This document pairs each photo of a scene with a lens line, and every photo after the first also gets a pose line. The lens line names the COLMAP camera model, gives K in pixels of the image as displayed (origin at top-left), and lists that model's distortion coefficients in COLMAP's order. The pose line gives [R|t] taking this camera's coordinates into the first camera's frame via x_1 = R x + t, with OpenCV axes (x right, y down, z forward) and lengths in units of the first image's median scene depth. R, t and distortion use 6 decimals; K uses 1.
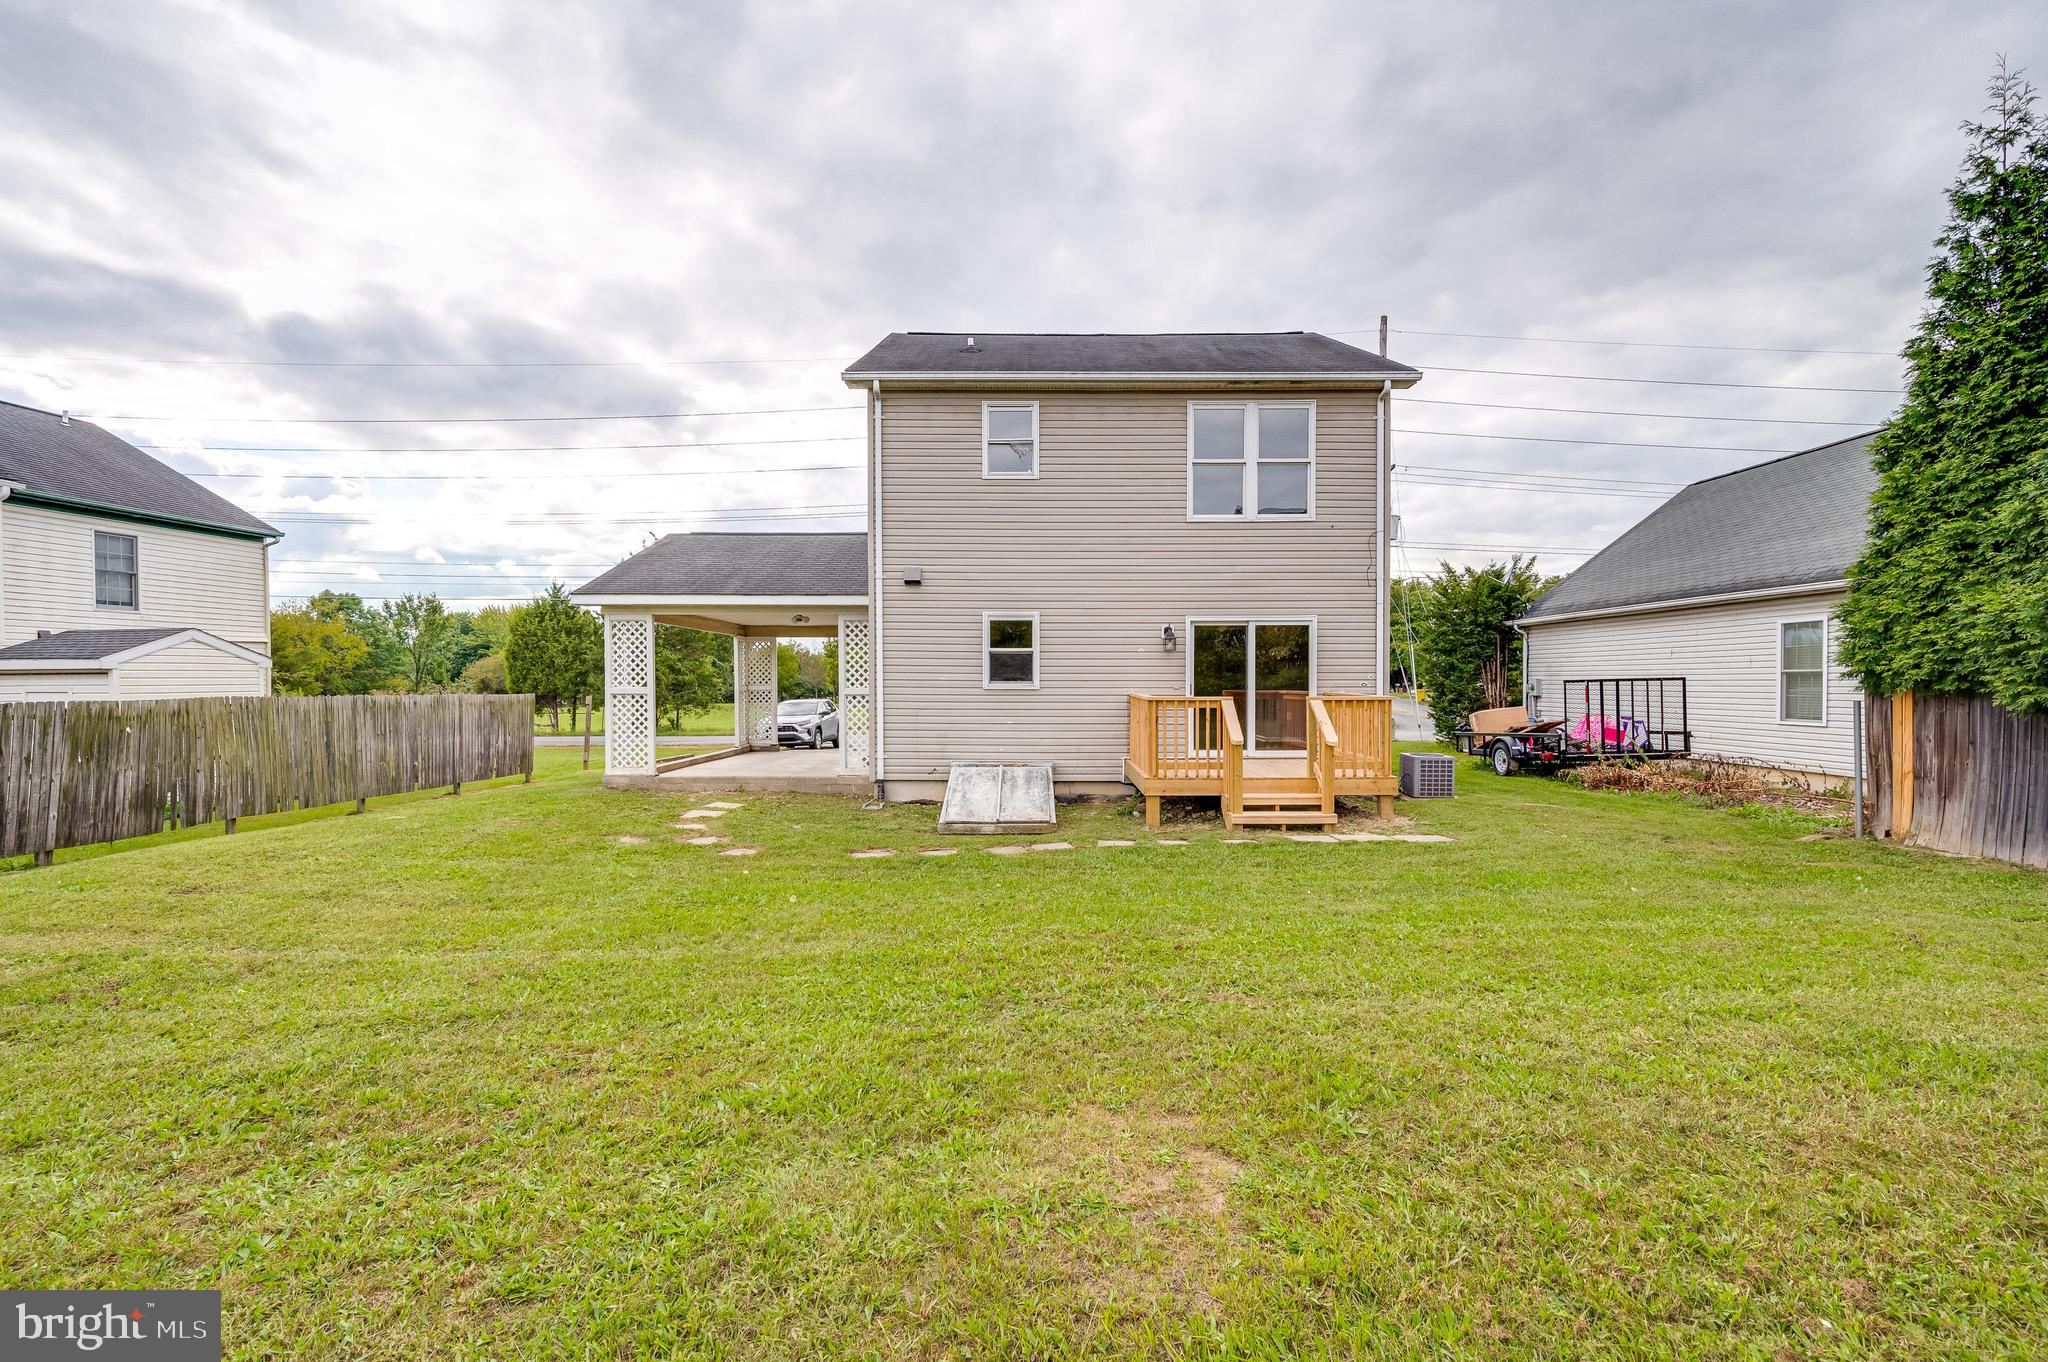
lens RADIAL K [[888.2, 0, 1037.4], [0, 888.2, 684.0], [0, 0, 1]] dist [-0.003976, 0.001166]
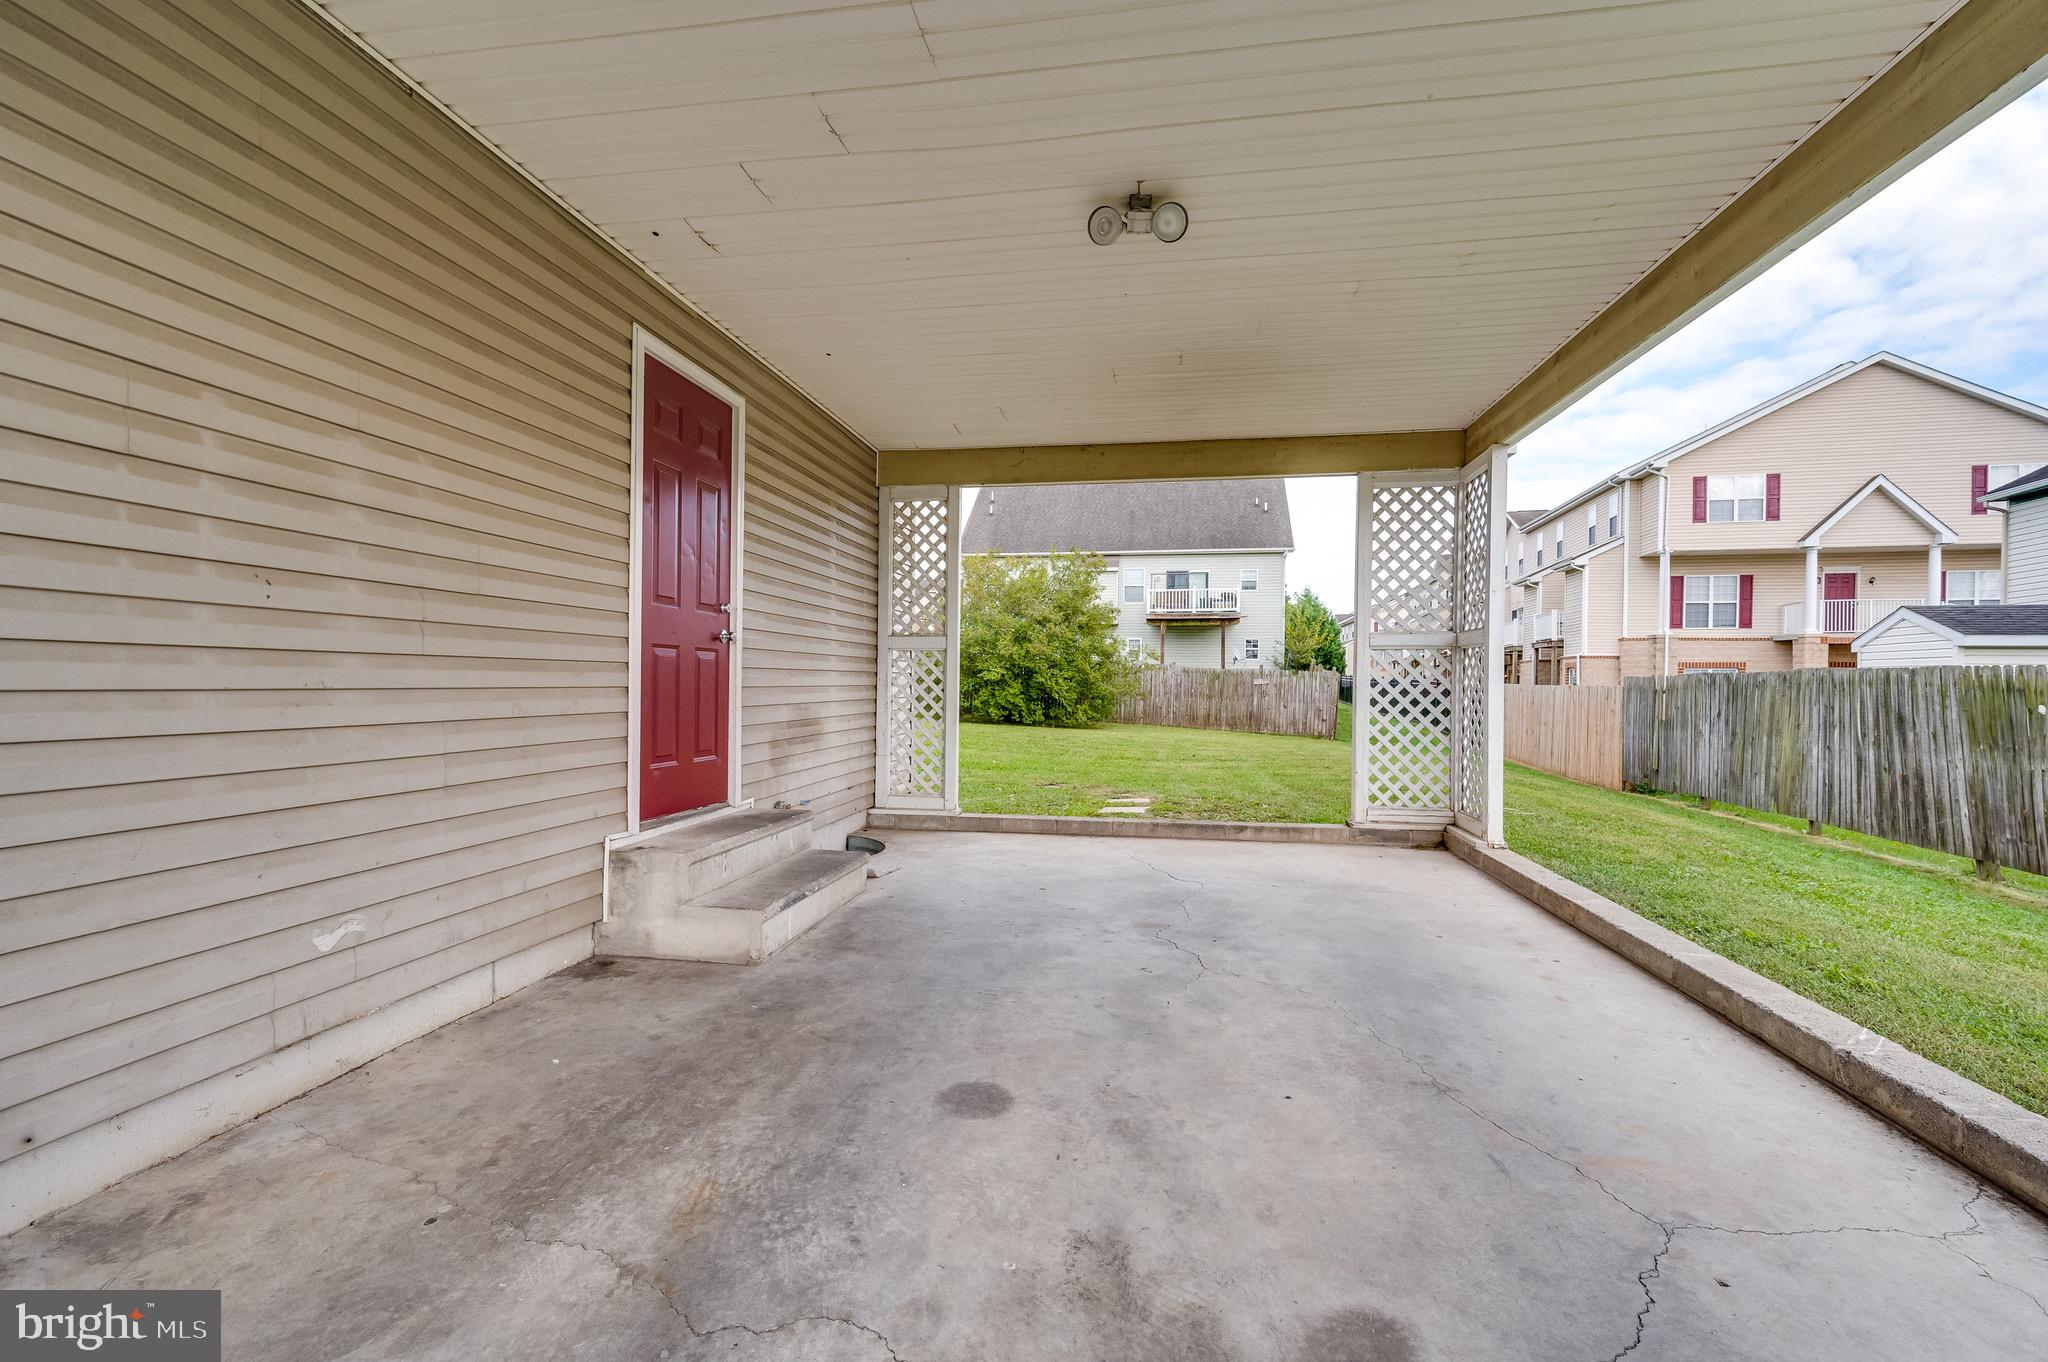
lens RADIAL K [[888.2, 0, 1029.0], [0, 888.2, 697.1], [0, 0, 1]] dist [-0.003976, 0.001166]
pose [[-0.988024, -0.009705, 0.153994, -0.347304], [-0.006932, 0.999804, 0.018534, 0.031601], [-0.154143, 0.017244, -0.987898, 1.556209]]
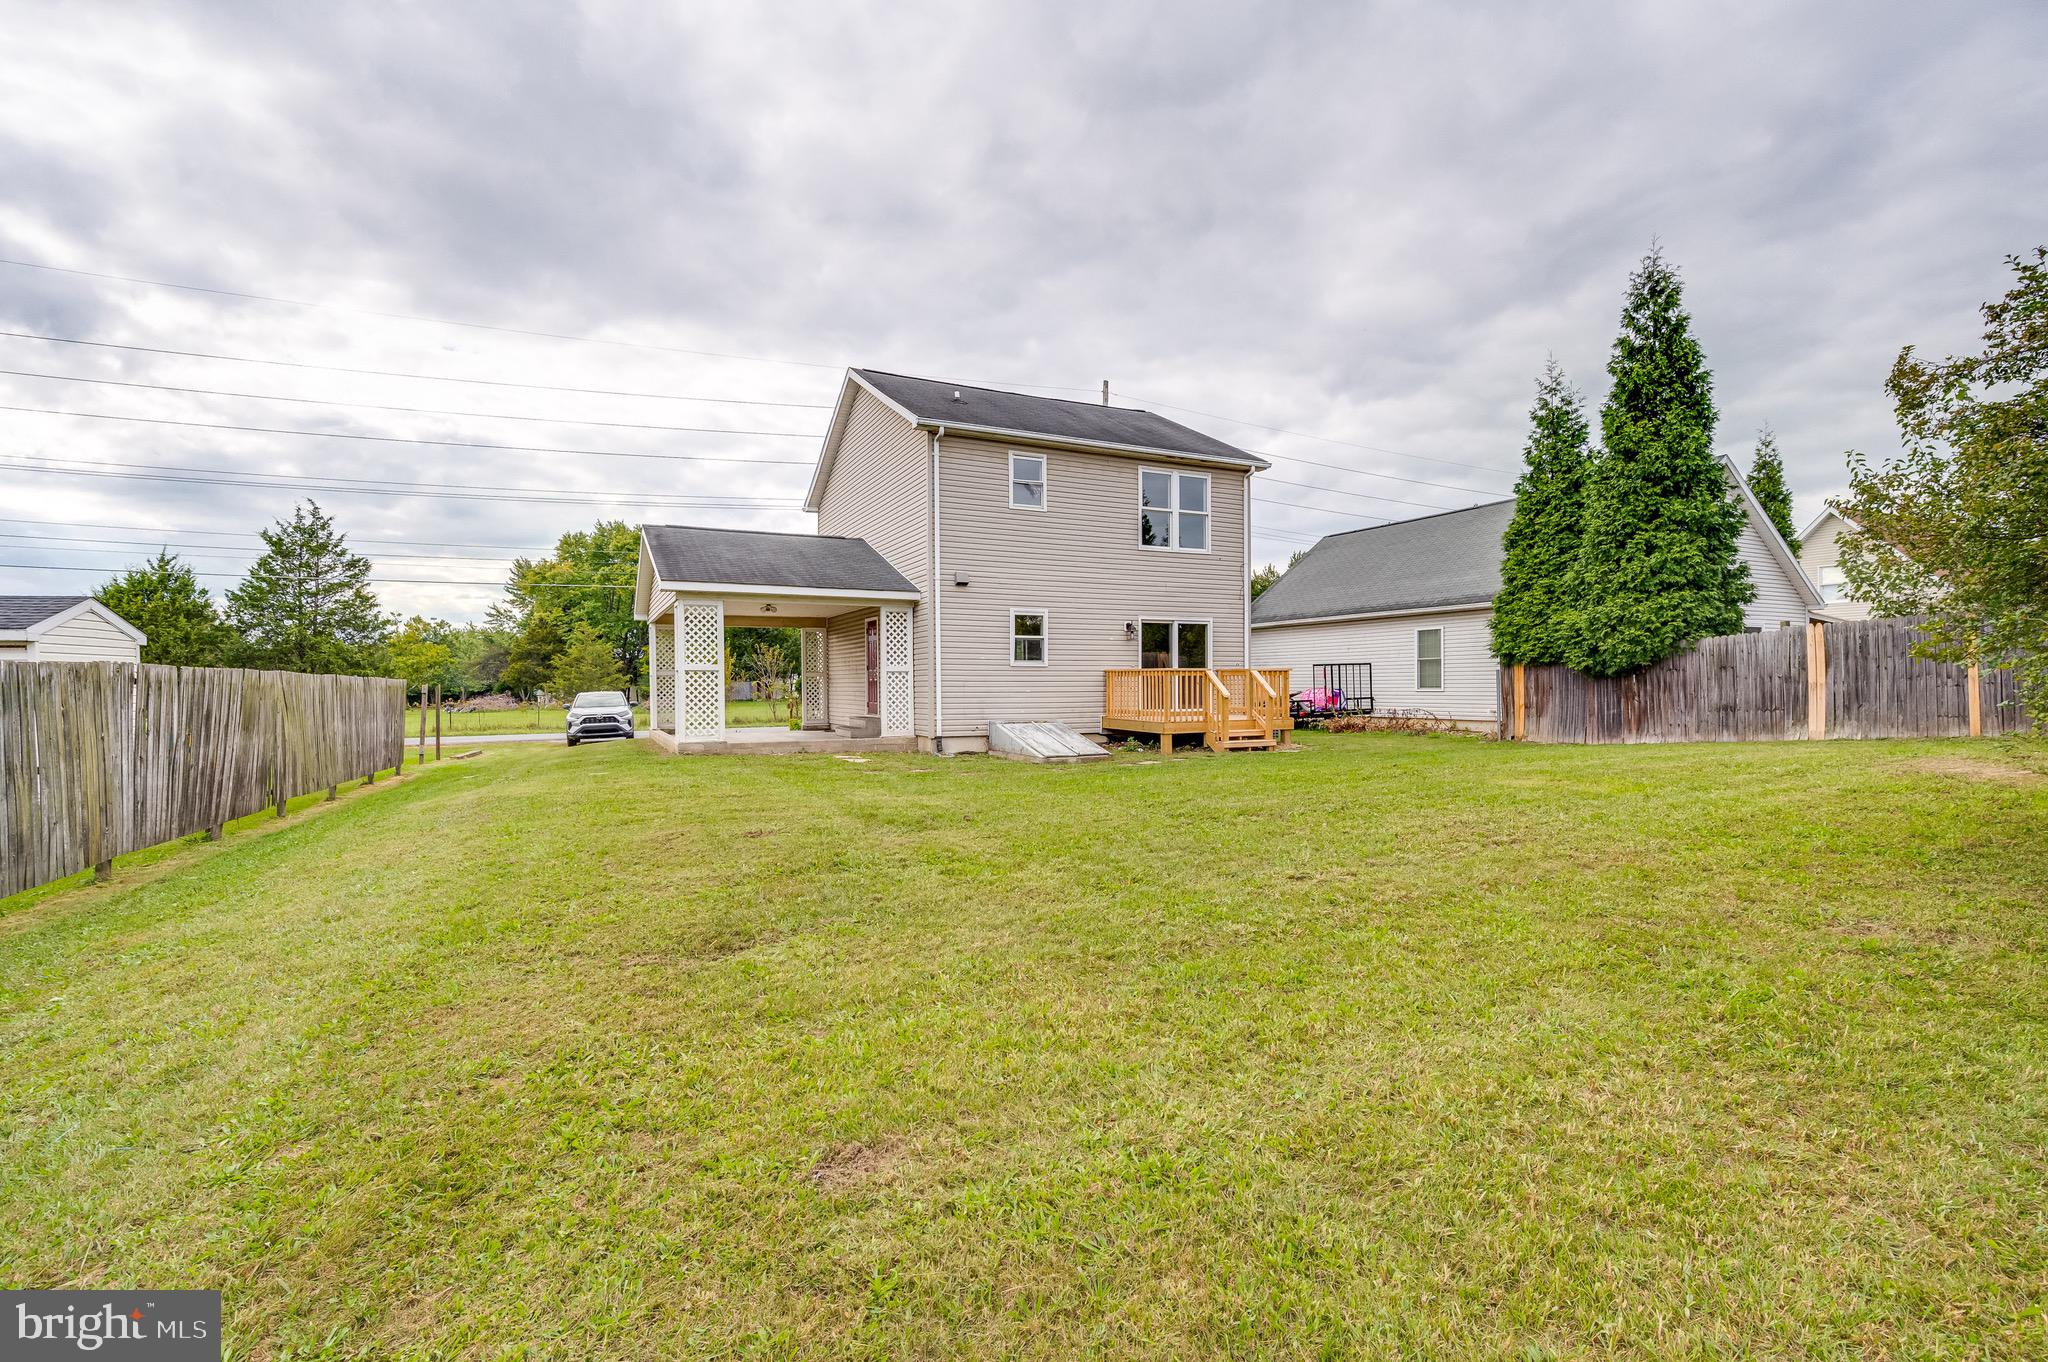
lens RADIAL K [[888.2, 0, 1032.1], [0, 888.2, 674.3], [0, 0, 1]] dist [-0.003976, 0.001166]
pose [[0.898417, -0.000156, 0.439144, -0.611723], [0.006962, 0.999879, -0.013889, 0.036738], [-0.439089, 0.015536, 0.898309, -0.206597]]
